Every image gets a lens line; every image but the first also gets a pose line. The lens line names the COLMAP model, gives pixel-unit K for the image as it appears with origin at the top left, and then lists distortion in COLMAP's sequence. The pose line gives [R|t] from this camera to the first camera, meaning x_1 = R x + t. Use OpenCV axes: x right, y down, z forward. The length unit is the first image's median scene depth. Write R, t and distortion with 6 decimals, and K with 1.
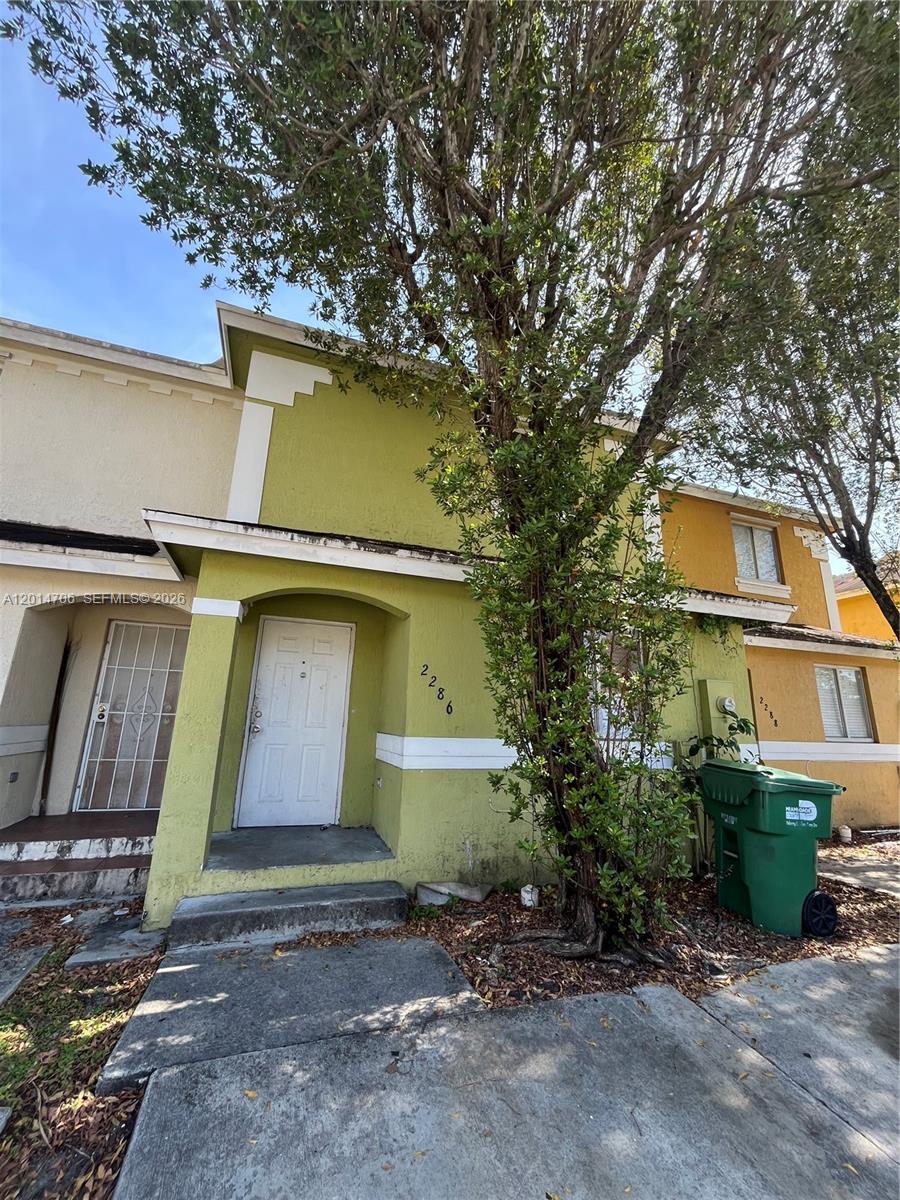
lens RADIAL K [[487.4, 0, 450.8], [0, 487.4, 598.1], [0, 0, 1]] dist [-0.002756, 0.000071]
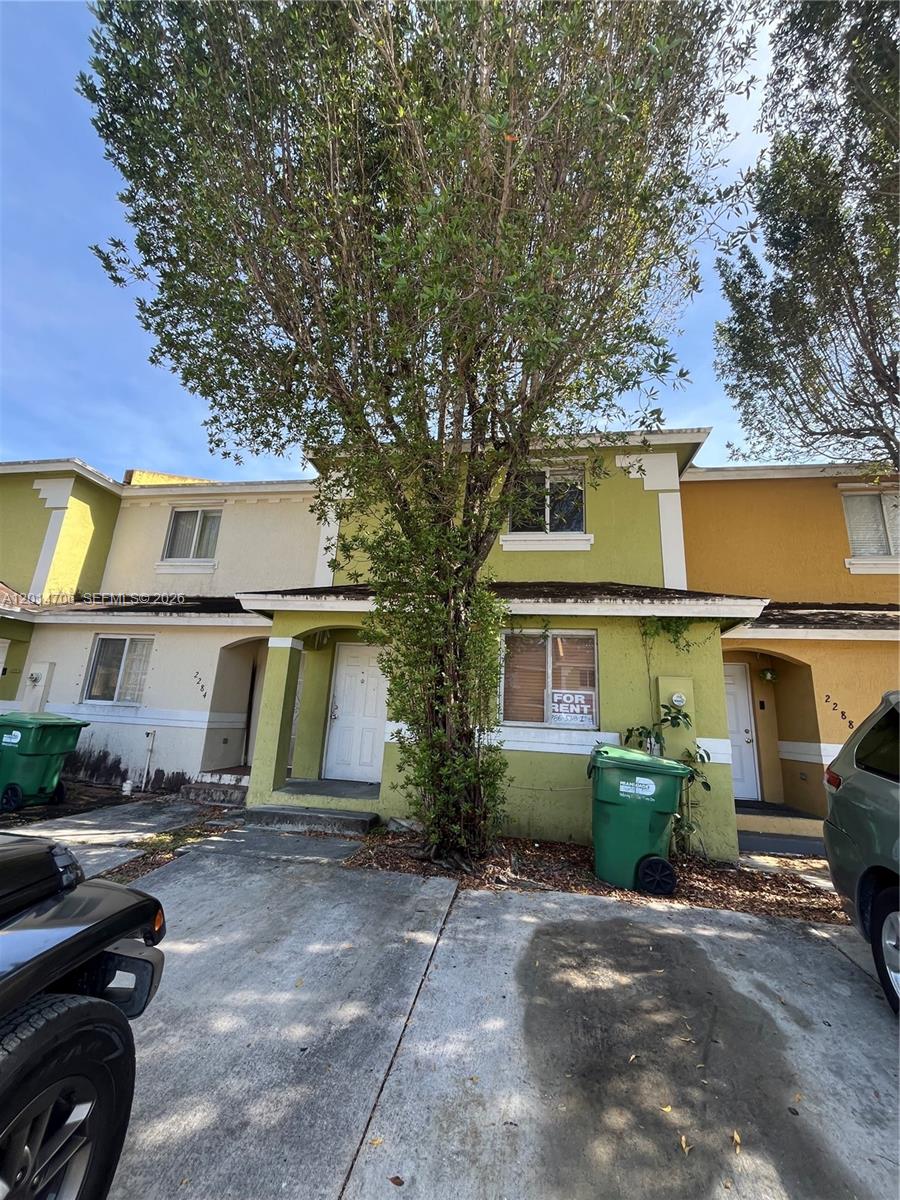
lens RADIAL K [[487.4, 0, 448.6], [0, 487.4, 598.1], [0, 0, 1]] dist [-0.002756, 0.000071]
pose [[0.874424, -0.103719, -0.473947, 1.044654], [0.094998, 0.994575, -0.042383, -0.007703], [0.475771, -0.007964, 0.879533, -0.277398]]
